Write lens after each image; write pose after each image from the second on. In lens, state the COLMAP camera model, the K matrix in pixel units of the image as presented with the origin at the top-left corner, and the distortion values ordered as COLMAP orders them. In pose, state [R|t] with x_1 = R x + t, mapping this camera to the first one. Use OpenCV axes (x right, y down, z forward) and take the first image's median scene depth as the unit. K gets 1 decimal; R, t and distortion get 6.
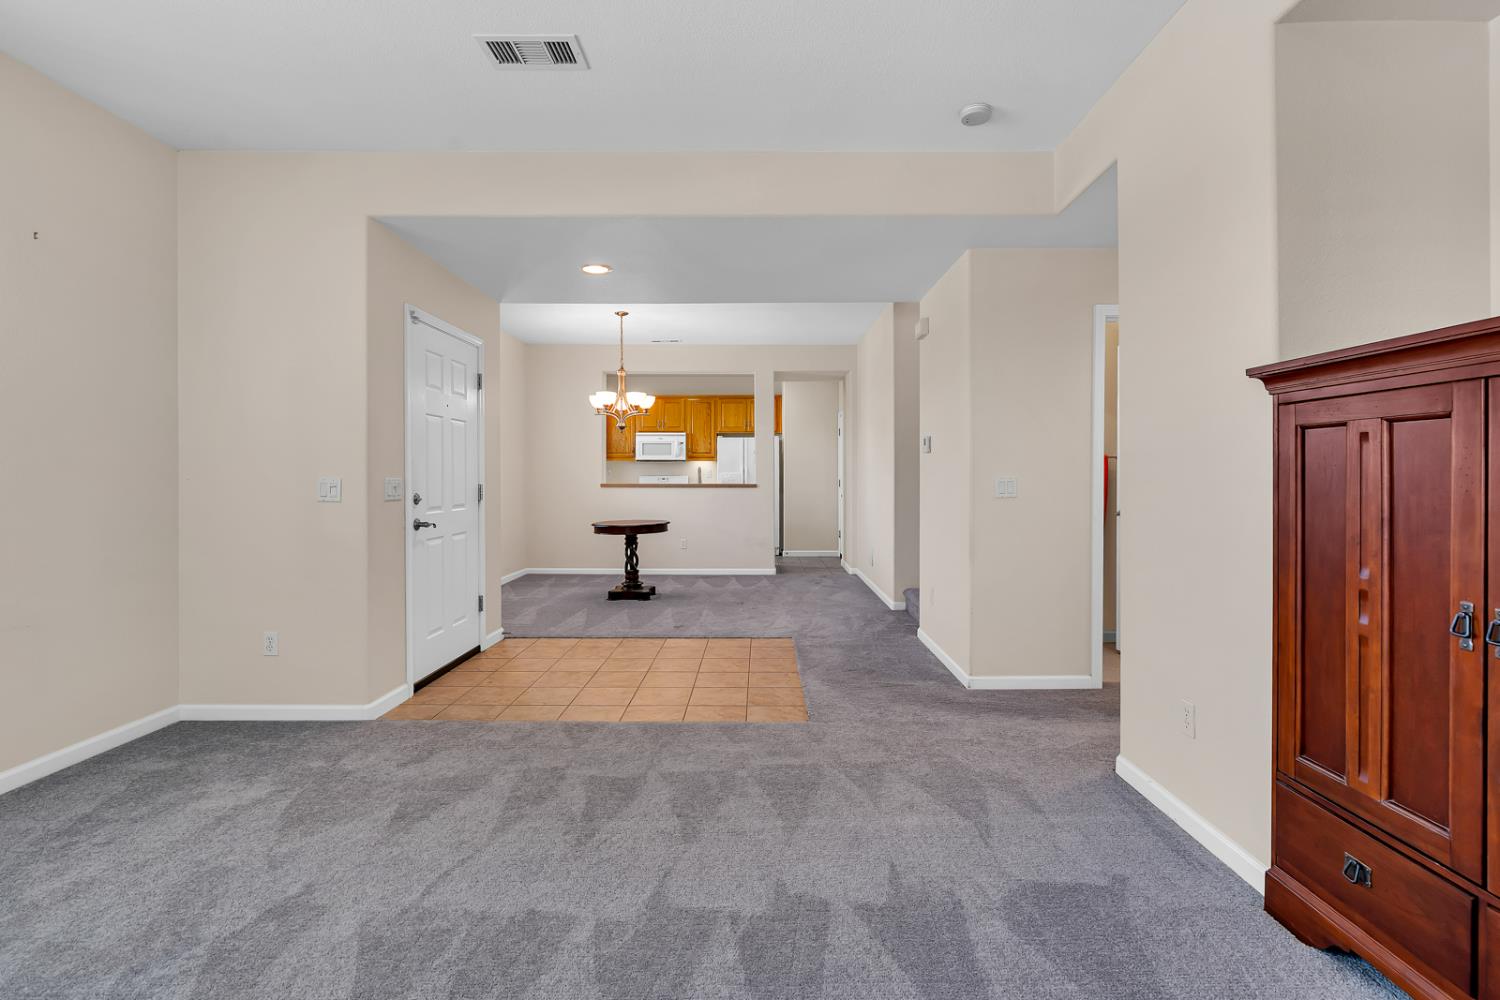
lens RADIAL K [[708.7, 0, 752.0], [0, 708.7, 478.0], [0, 0, 1]] dist [-0.001450, 0.000227]
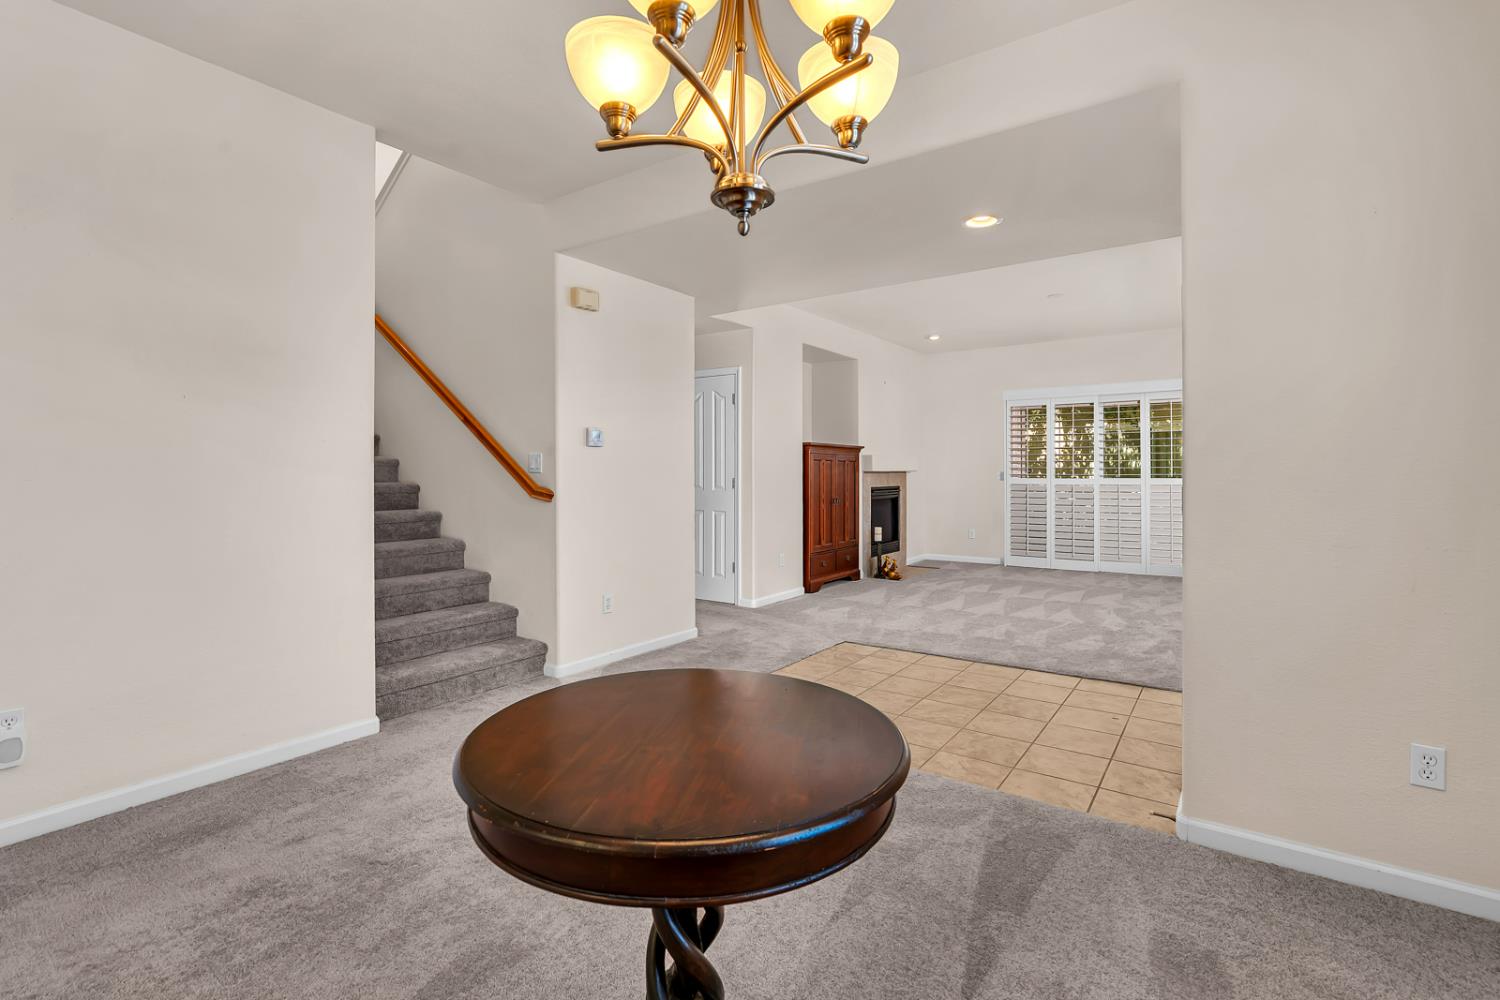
lens RADIAL K [[680.3, 0, 753.1], [0, 680.3, 478.4], [0, 0, 1]] dist [-0.005409, 0.000229]
pose [[-0.823880, 0.001455, 0.566763, -1.058629], [0.008910, 0.999906, 0.010386, -0.014051], [-0.566695, 0.013607, -0.823815, 4.283952]]
